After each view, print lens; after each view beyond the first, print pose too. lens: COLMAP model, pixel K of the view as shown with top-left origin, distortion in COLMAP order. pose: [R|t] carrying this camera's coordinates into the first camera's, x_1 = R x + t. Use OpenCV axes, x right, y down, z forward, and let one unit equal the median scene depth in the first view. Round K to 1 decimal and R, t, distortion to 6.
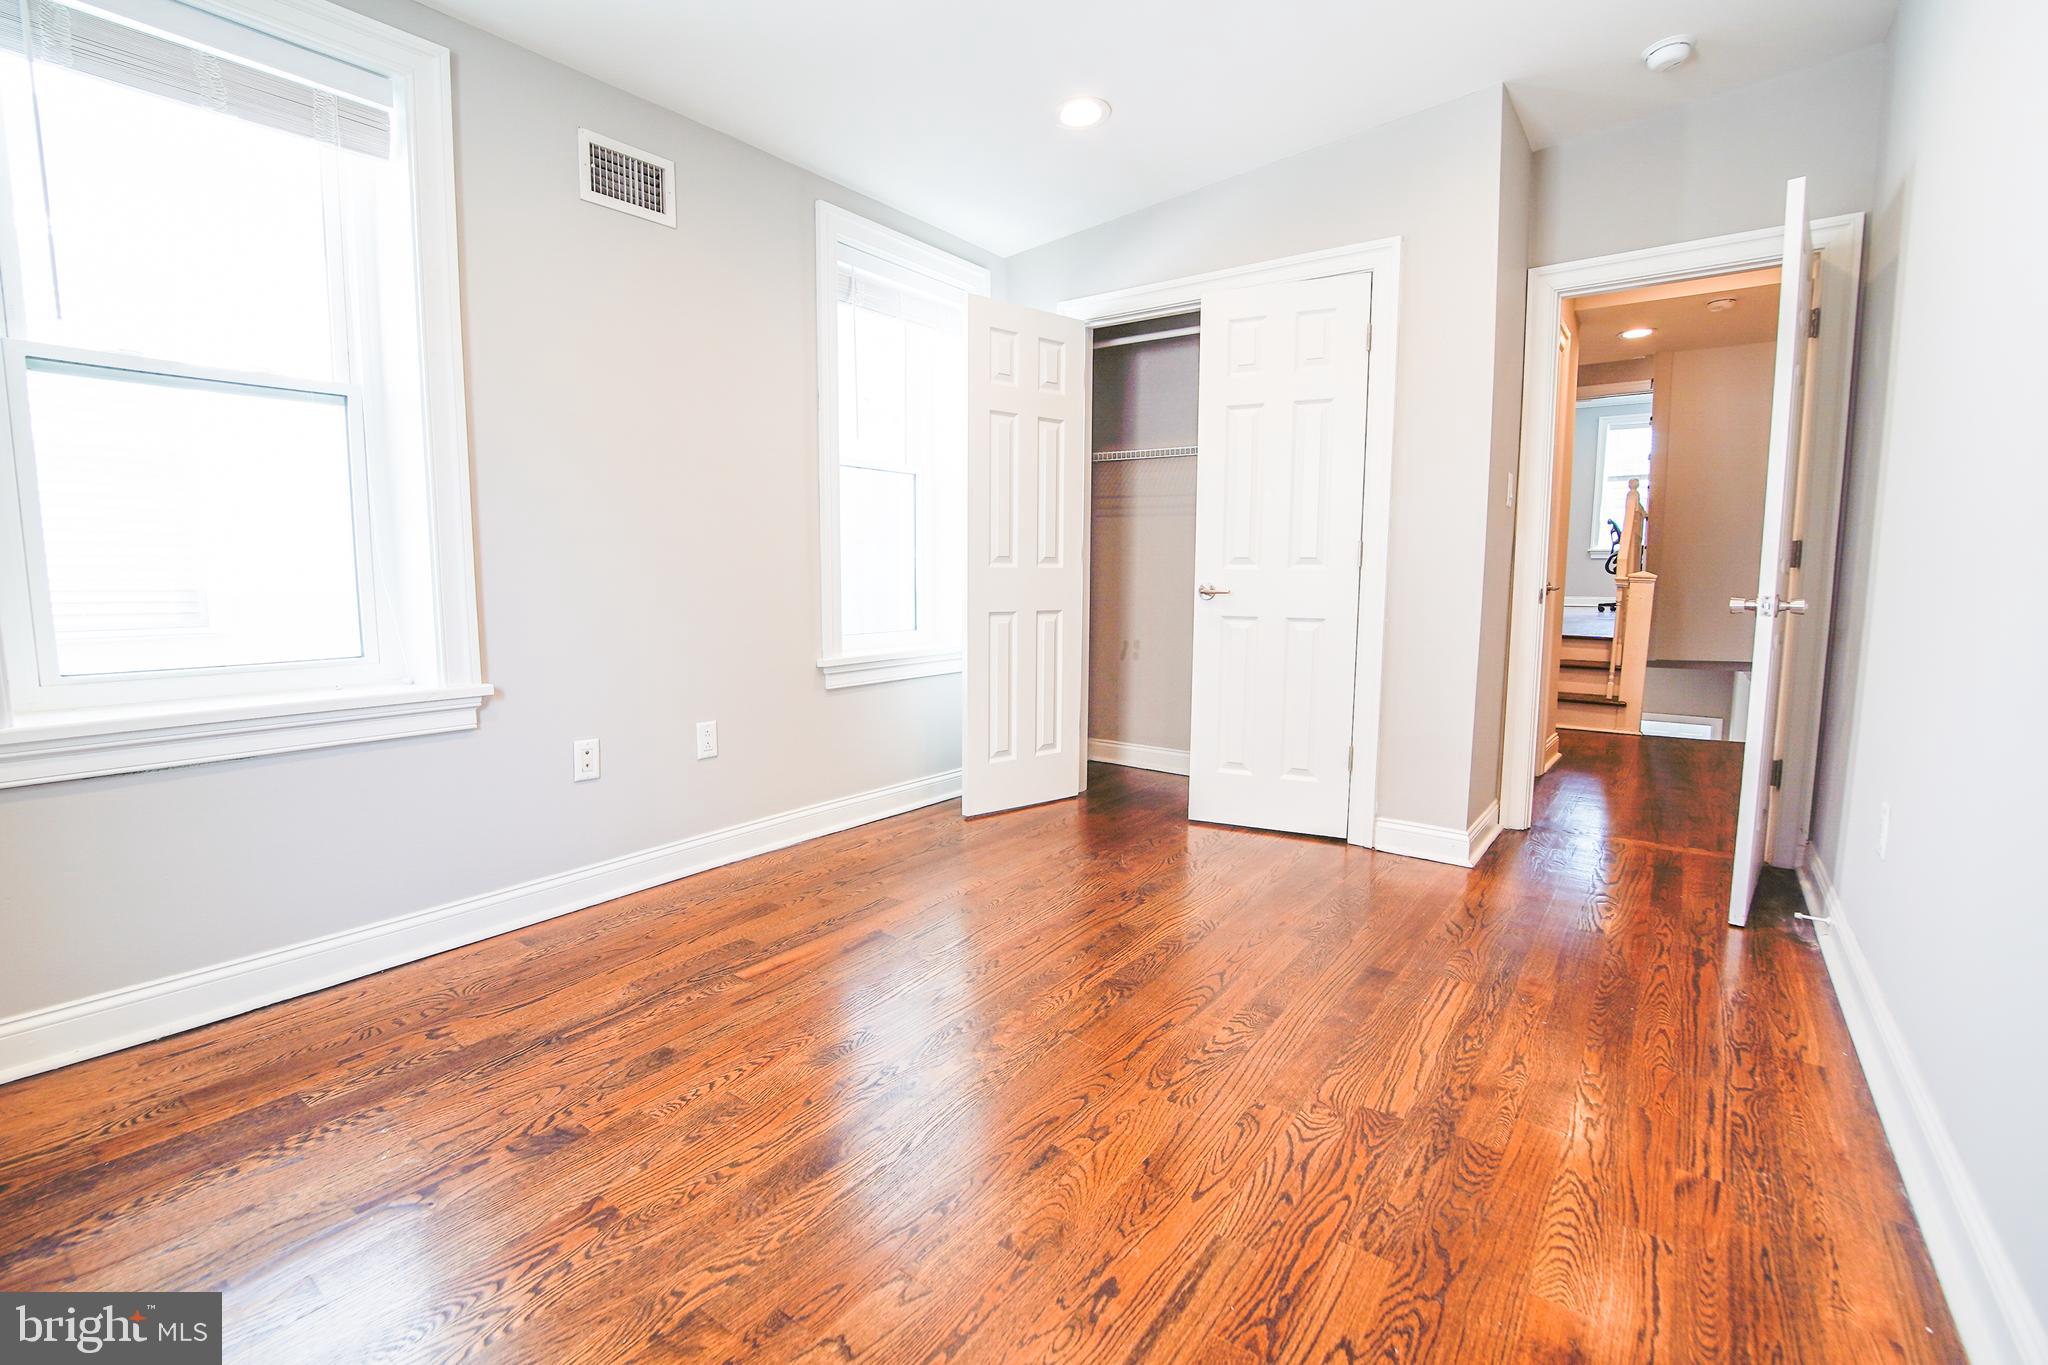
lens RADIAL K [[906.7, 0, 1021.3], [0, 906.7, 670.4], [0, 0, 1]] dist [-0.030415, 0.000469]
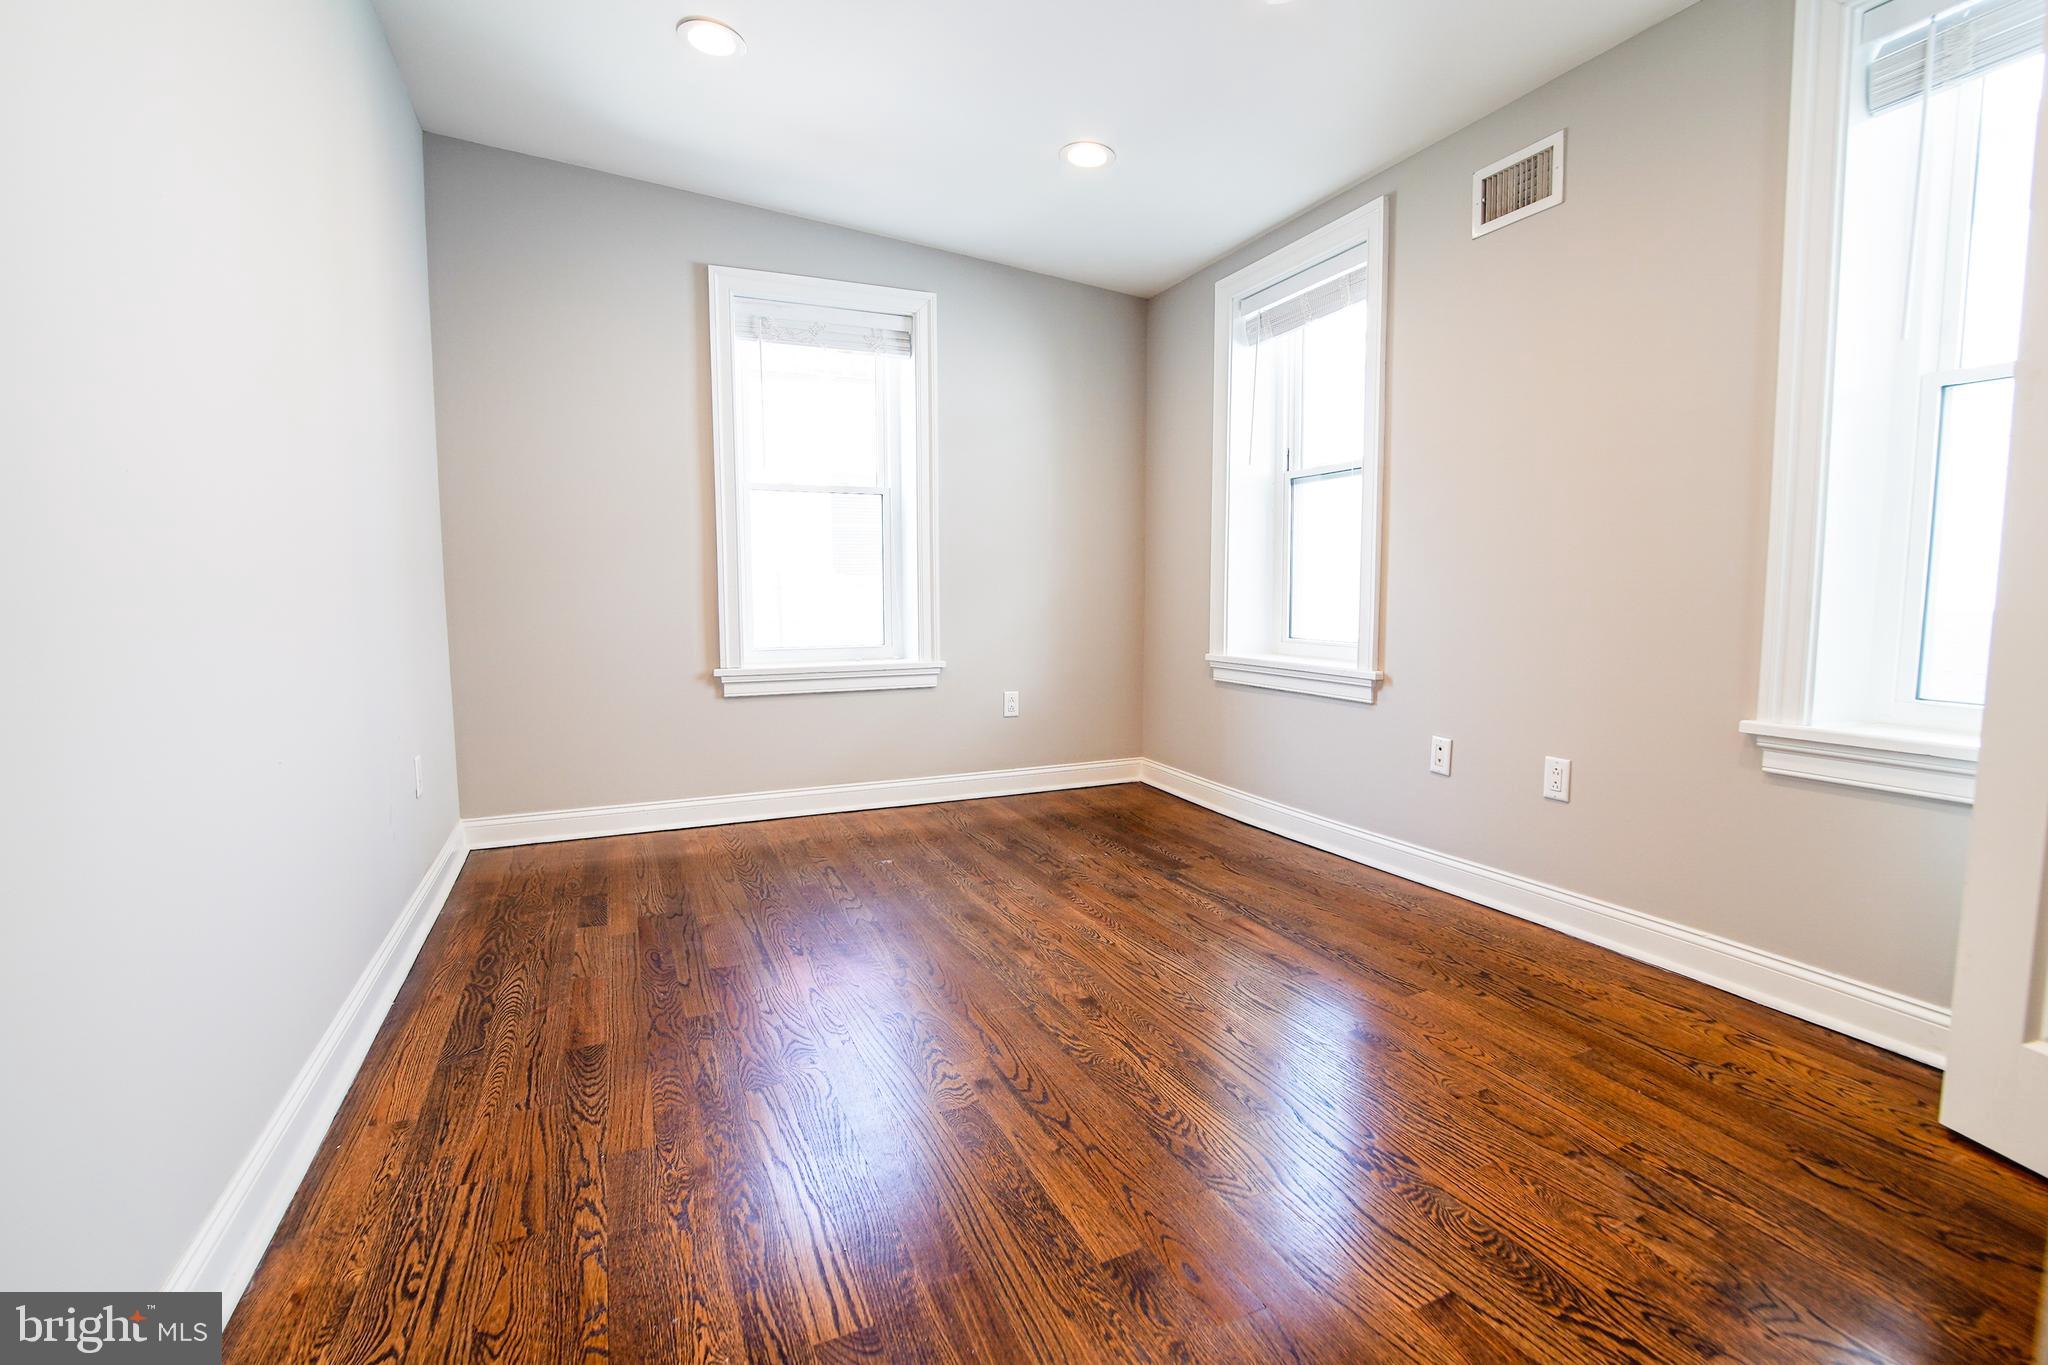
lens RADIAL K [[906.7, 0, 1021.3], [0, 906.7, 670.4], [0, 0, 1]] dist [-0.030415, 0.000469]
pose [[-0.485172, 0.079454, -0.870801, 0.791594], [-0.090663, 0.985925, 0.140472, -0.122816], [0.869706, 0.147103, -0.471140, 1.170242]]
